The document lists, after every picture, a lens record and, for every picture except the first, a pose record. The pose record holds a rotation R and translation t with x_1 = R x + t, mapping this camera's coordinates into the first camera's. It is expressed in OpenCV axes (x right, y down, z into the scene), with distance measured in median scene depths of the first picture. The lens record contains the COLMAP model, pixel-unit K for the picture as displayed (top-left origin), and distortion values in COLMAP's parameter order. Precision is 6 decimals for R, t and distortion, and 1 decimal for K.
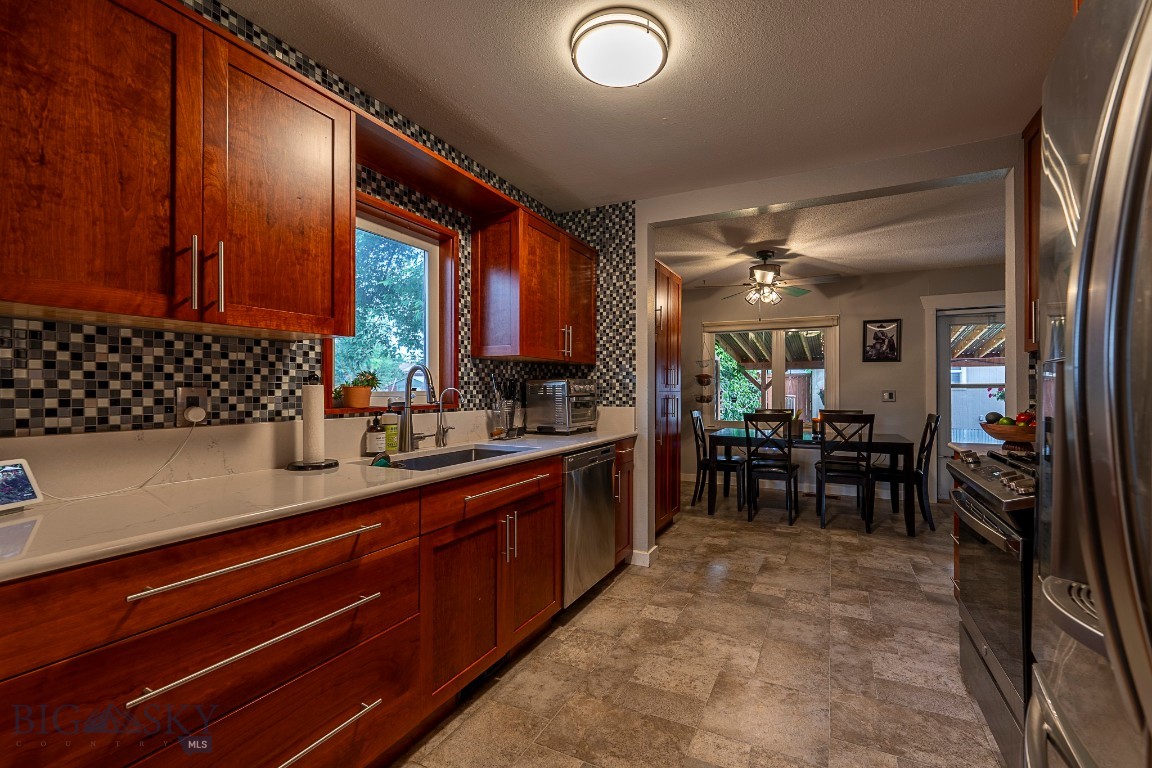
lens RADIAL K [[480.3, 0, 584.3], [0, 480.3, 389.8], [0, 0, 1]] dist [0.000384, -0.001046]
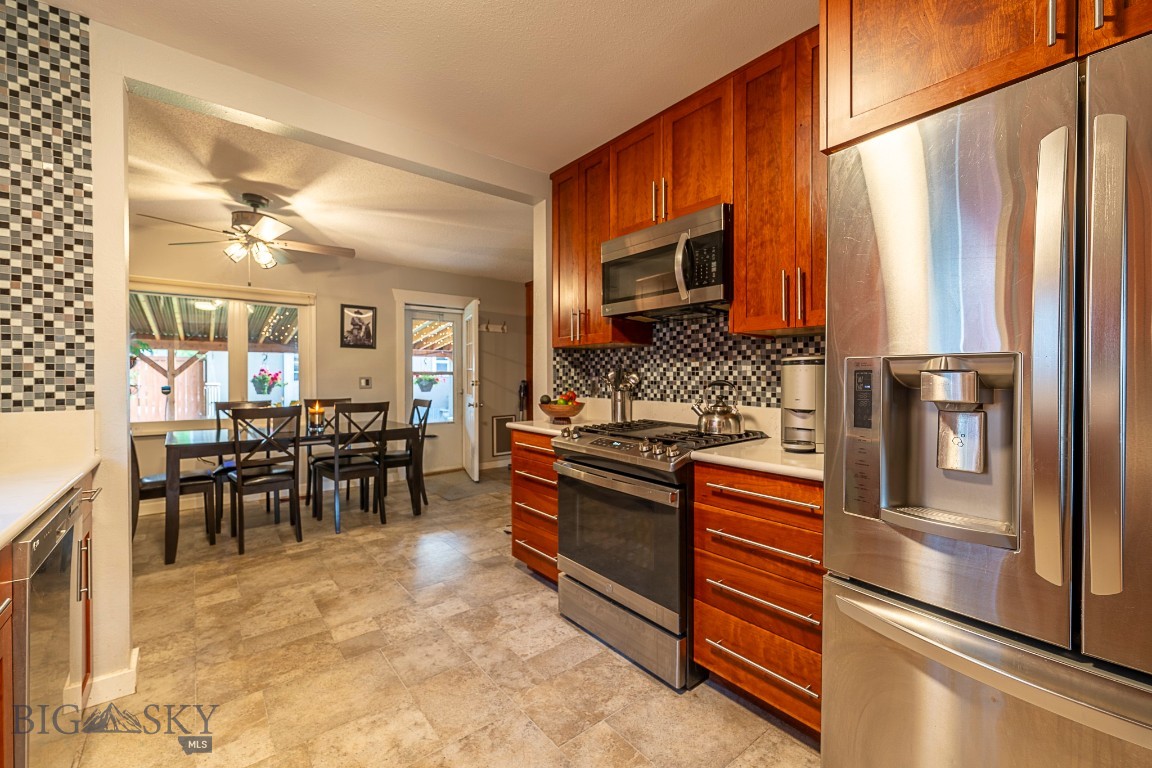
lens RADIAL K [[480.3, 0, 581.5], [0, 480.3, 381.3], [0, 0, 1]] dist [0.000384, -0.001046]
pose [[0.403355, -0.010342, 0.914985, -0.146718], [0.000340, 0.999938, 0.011152, -0.001506], [-0.915043, -0.004187, 0.403334, 0.264802]]
